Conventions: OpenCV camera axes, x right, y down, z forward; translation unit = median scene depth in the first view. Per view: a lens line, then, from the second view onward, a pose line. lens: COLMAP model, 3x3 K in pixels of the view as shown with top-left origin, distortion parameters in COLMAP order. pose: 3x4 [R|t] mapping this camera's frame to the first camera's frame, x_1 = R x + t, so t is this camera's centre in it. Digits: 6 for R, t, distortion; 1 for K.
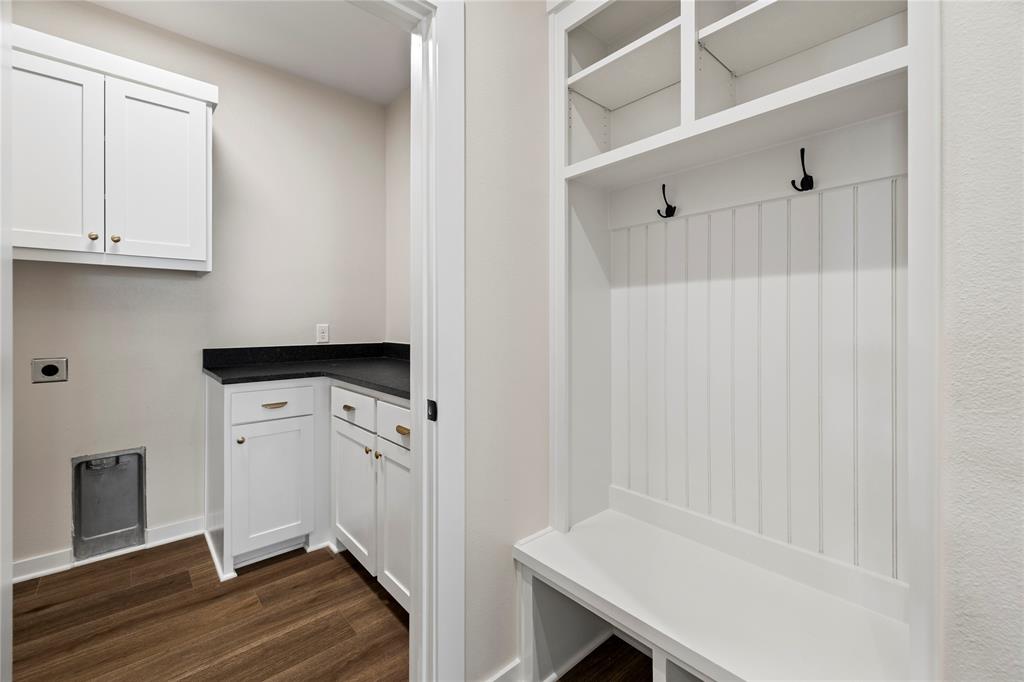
lens RADIAL K [[432.0, 0, 512.9], [0, 432.0, 332.5], [0, 0, 1]] dist [0.008859, -0.000709]
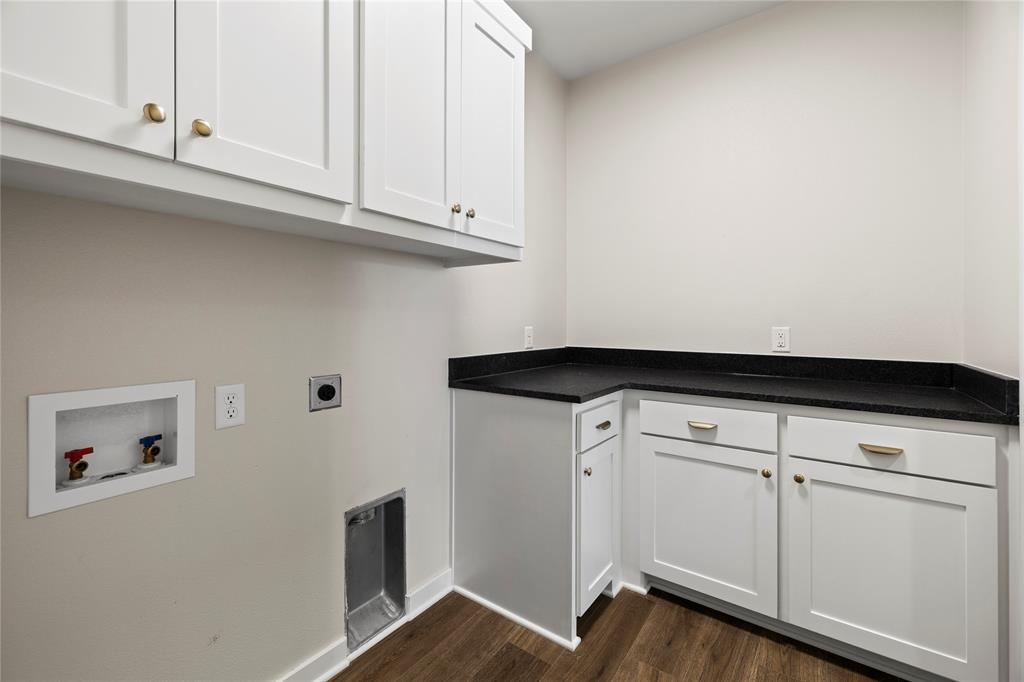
lens RADIAL K [[432.0, 0, 511.3], [0, 432.0, 332.3], [0, 0, 1]] dist [0.008859, -0.000709]
pose [[0.976447, -0.005516, 0.215685, -0.914829], [0.006199, 0.999978, -0.002488, -0.008452], [-0.215667, 0.003767, 0.976460, 0.237885]]
